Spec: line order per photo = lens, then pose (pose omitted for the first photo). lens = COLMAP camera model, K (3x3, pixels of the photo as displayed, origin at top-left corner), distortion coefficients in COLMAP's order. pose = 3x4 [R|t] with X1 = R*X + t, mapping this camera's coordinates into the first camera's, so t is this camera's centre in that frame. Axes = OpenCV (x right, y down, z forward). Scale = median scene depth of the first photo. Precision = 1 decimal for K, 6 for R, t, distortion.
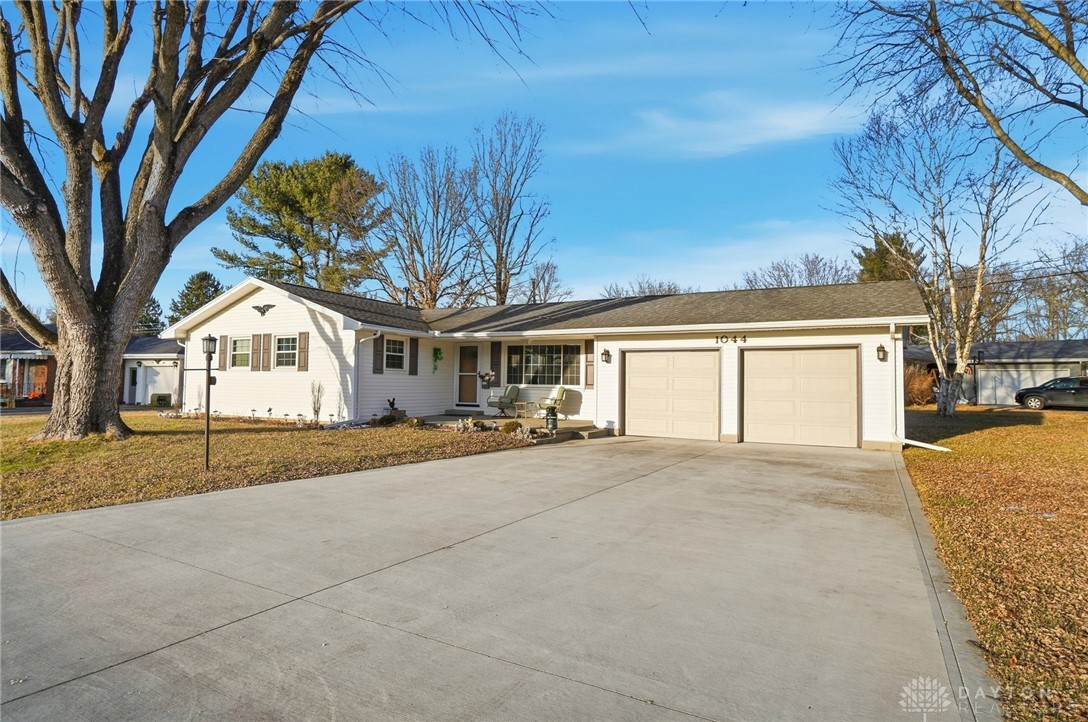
lens RADIAL K [[574.7, 0, 544.0], [0, 574.7, 361.0], [0, 0, 1]] dist [-0.029792, 0.000000]
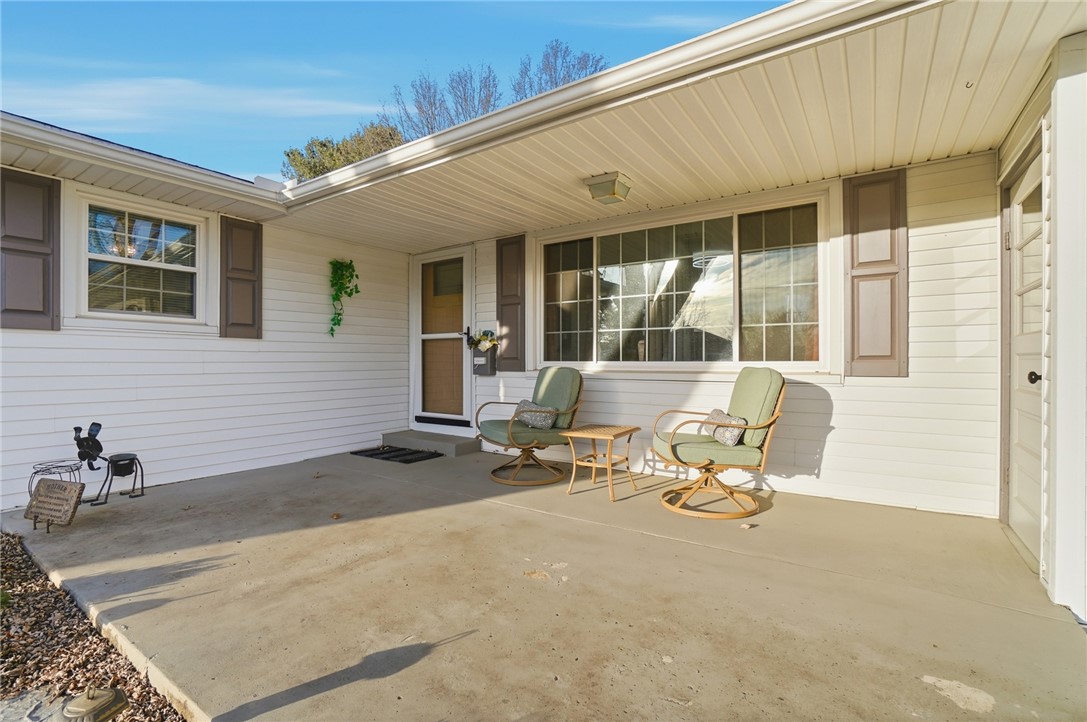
lens RADIAL K [[498.3, 0, 543.5], [0, 498.3, 361.0], [0, 0, 1]] dist [-0.015041, -0.000025]
pose [[0.994118, -0.013906, -0.107405, -0.035972], [0.017684, 0.999255, 0.034307, 0.031518], [0.106848, -0.036004, 0.993623, 0.754441]]
